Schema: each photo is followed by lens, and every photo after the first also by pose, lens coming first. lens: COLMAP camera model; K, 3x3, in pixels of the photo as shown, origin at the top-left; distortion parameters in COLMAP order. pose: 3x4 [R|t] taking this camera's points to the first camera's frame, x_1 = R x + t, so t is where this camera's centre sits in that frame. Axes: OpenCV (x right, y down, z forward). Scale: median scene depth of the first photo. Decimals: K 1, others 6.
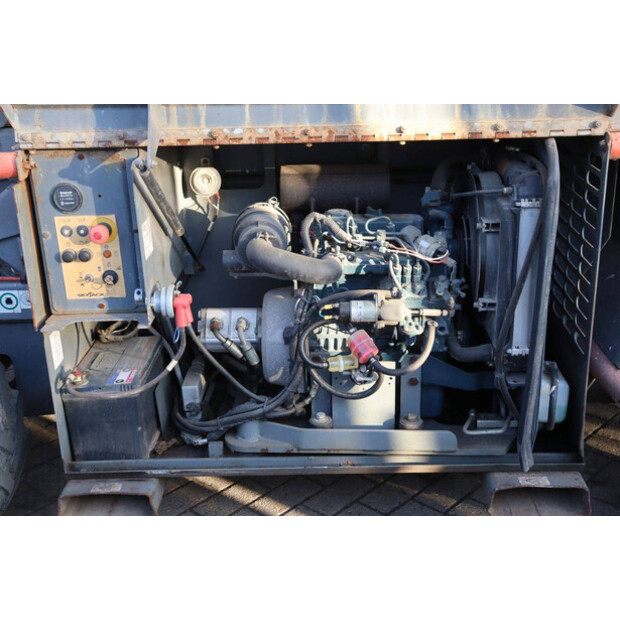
lens RADIAL K [[873.7, 0, 310.6], [0, 873.7, 298.9], [0, 0, 1]] dist [0.021578, 0.032349]
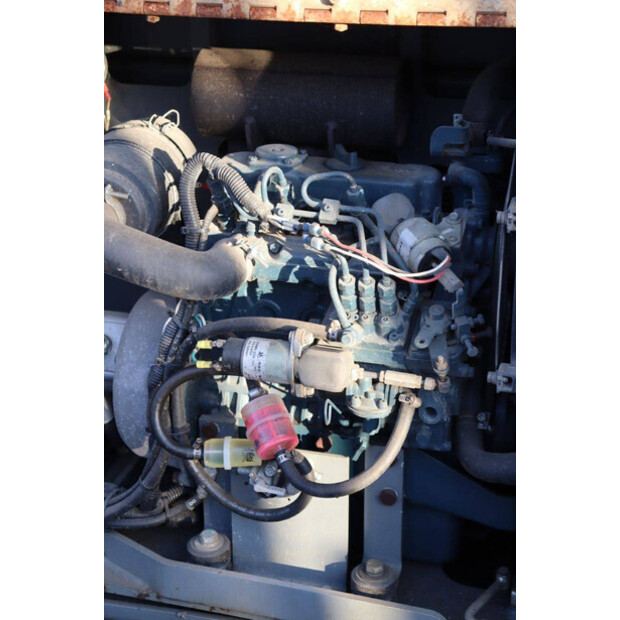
lens RADIAL K [[1211.8, 0, 310.0], [0, 1211.8, 310.0], [0, 0, 1]] dist [0.256933, -0.068223]
pose [[0.970270, 0.106924, -0.217127, 0.228498], [-0.085732, 0.990791, 0.104803, -0.089142], [0.226333, -0.083073, 0.970501, 0.323933]]
